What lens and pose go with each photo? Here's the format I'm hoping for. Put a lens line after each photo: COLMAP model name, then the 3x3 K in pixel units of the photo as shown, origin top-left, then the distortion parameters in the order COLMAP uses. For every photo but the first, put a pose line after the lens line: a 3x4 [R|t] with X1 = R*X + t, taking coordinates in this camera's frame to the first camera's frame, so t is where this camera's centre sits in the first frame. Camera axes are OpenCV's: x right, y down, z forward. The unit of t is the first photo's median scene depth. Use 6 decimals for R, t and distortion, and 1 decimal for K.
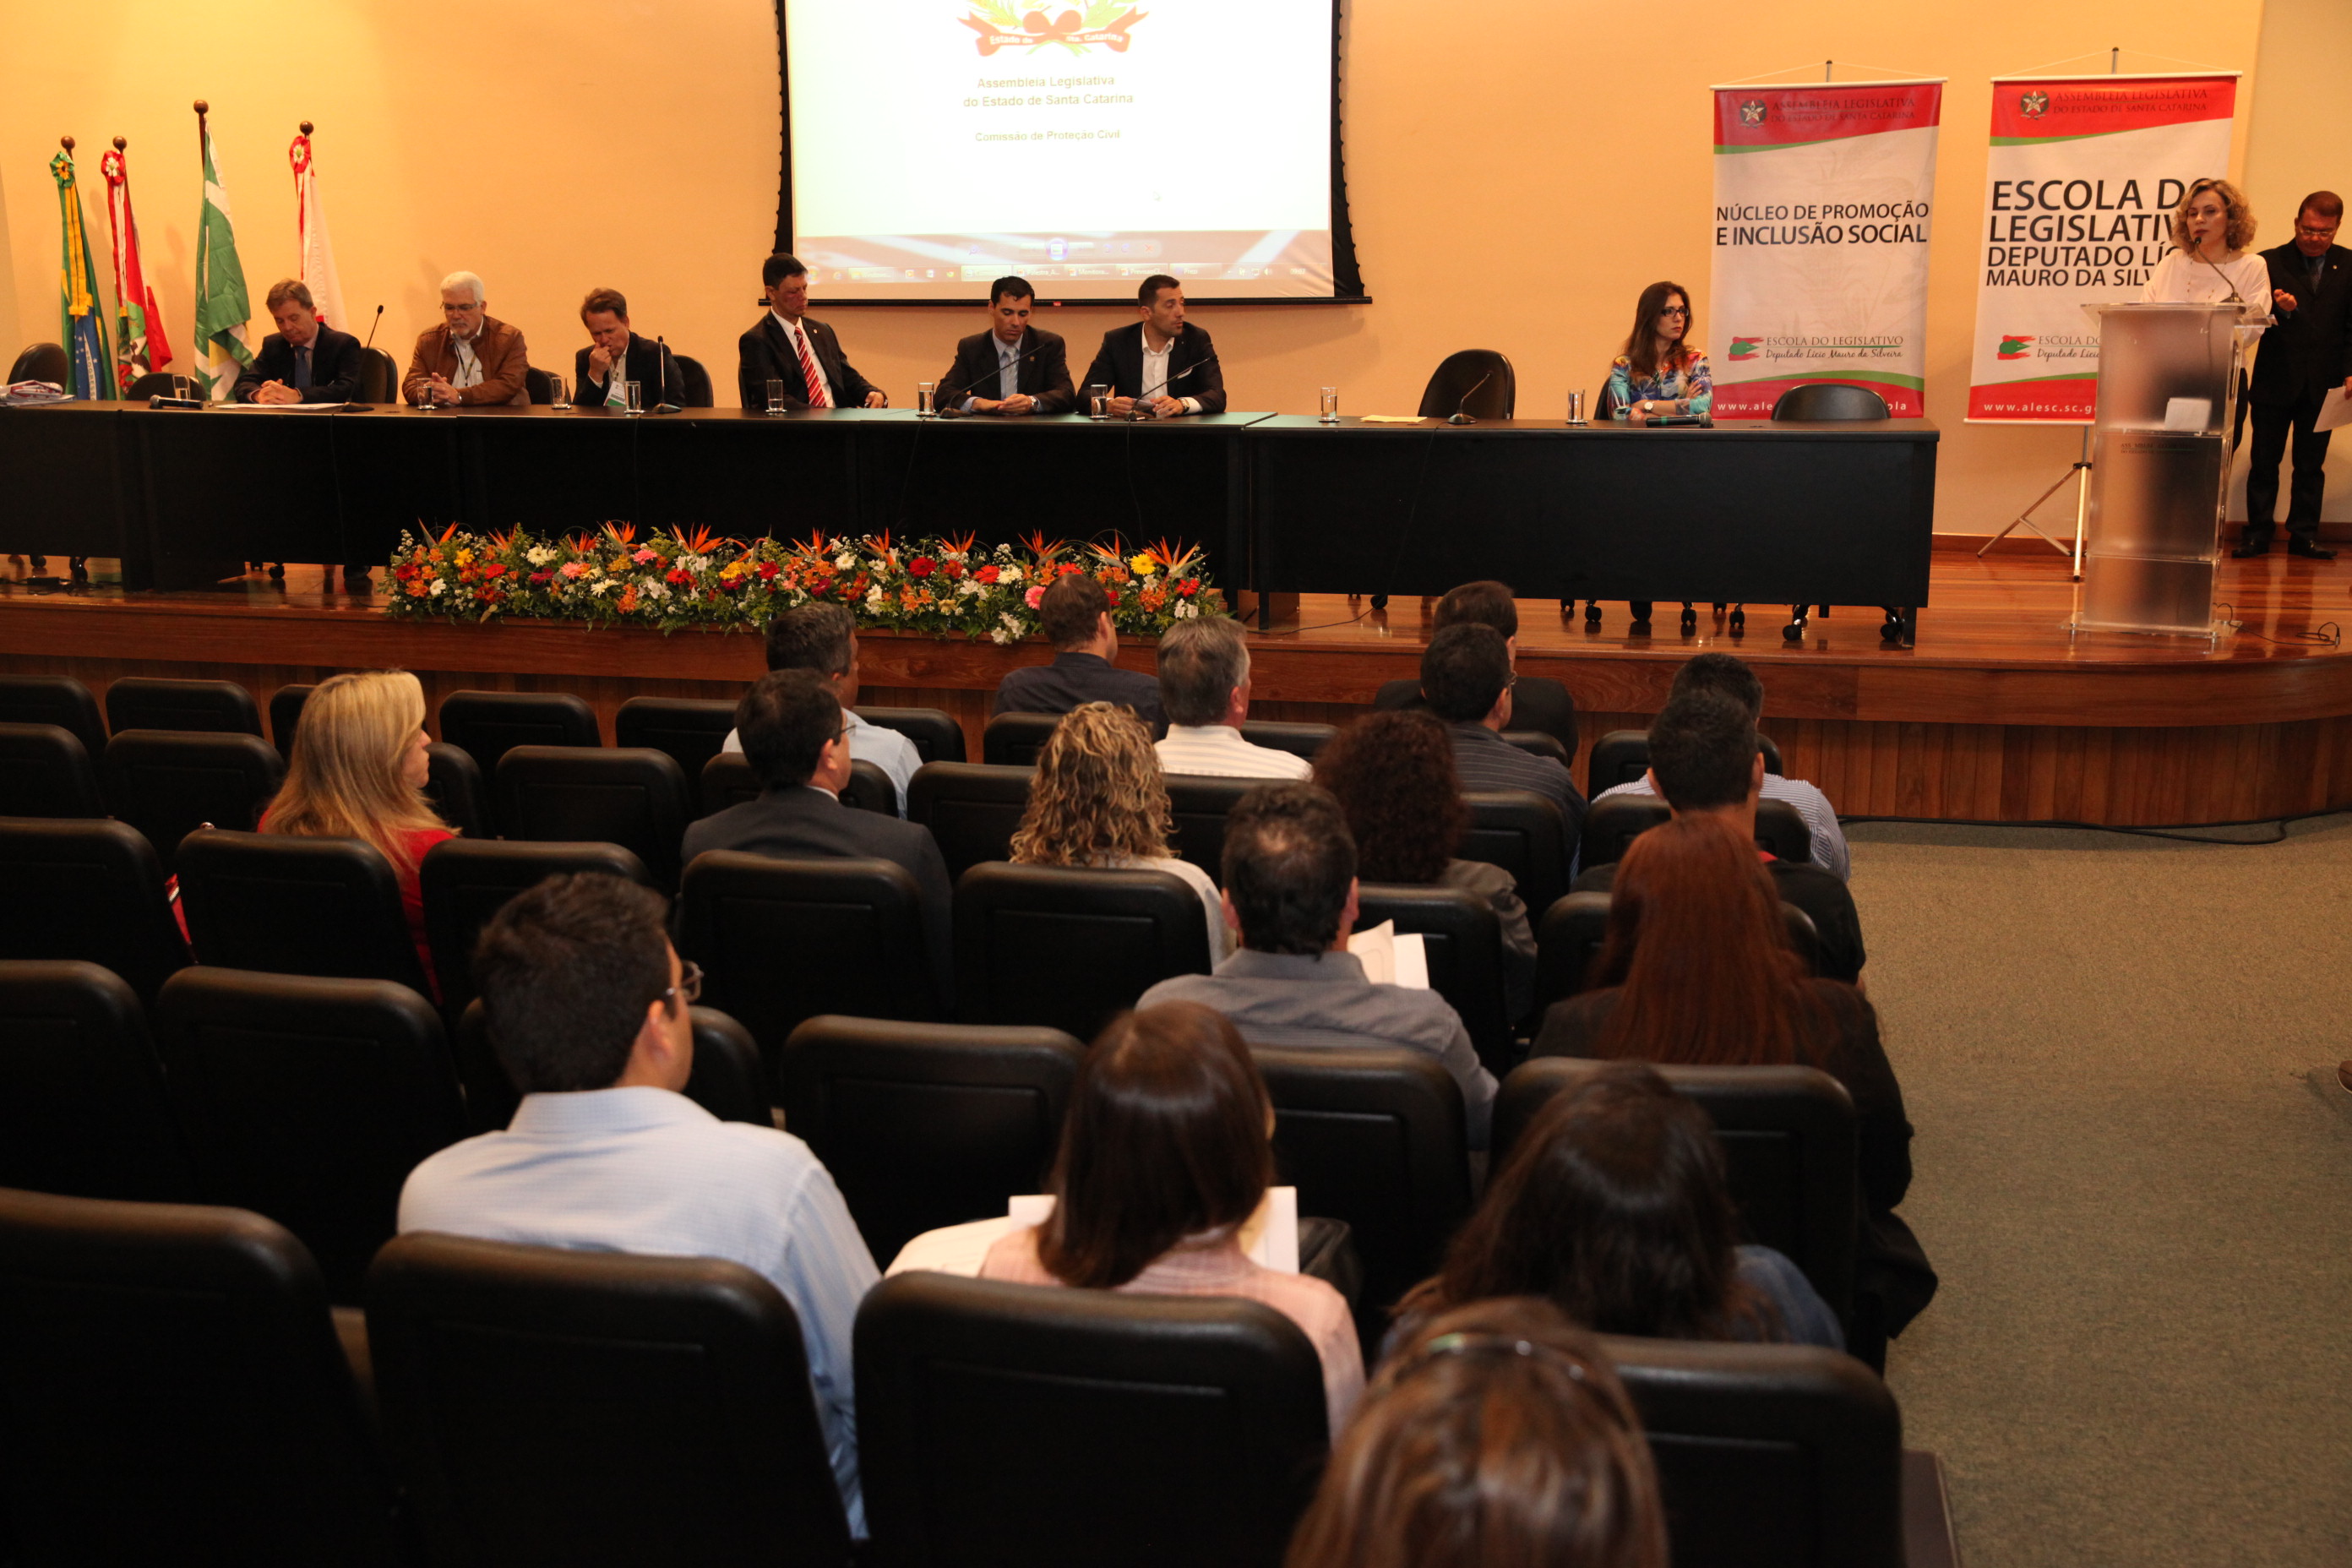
lens RADIAL K [[2488.5, 0, 1181.4], [0, 2488.5, 783.2], [0, 0, 1]] dist [0.055679, 0.000000]
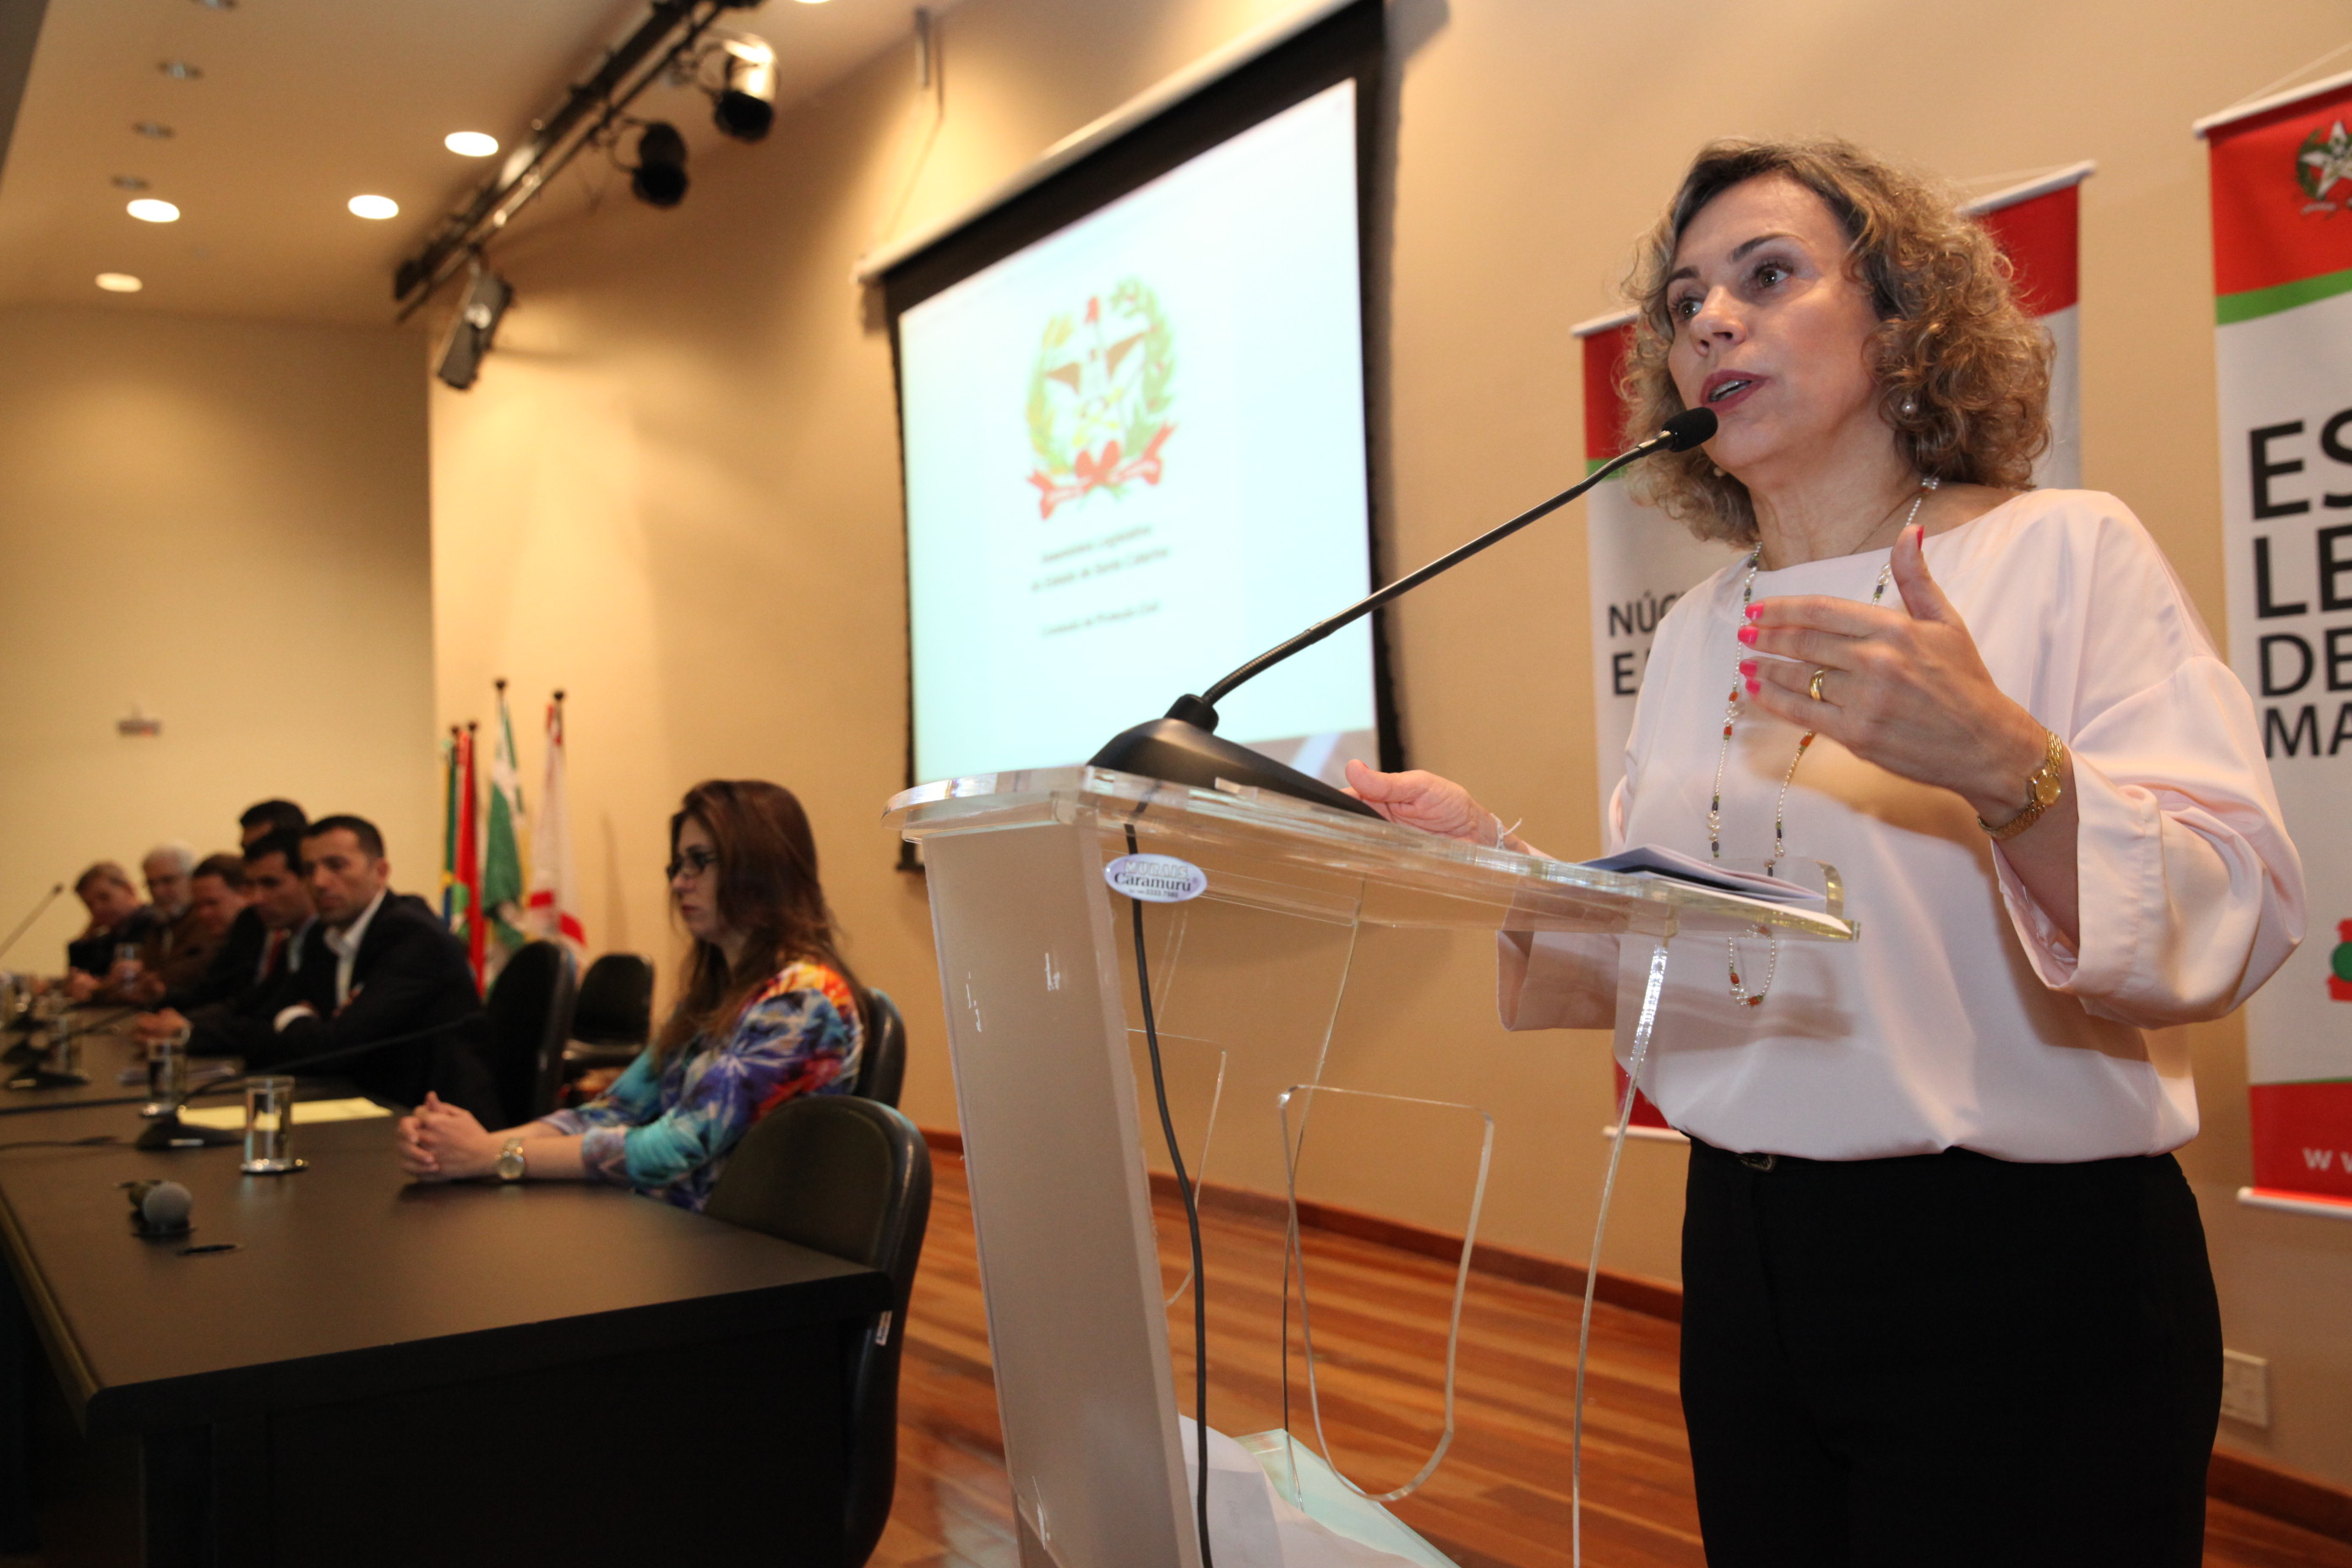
lens RADIAL K [[2047.5, 0, 1163.6], [0, 2047.5, 783.9], [0, 0, 1]] dist [0.001372, 0.011349]
pose [[0.698009, -0.044902, -0.714680, 0.402649], [-0.121348, 0.976181, -0.179849, -0.133533], [0.705732, 0.212261, 0.675935, 0.733189]]
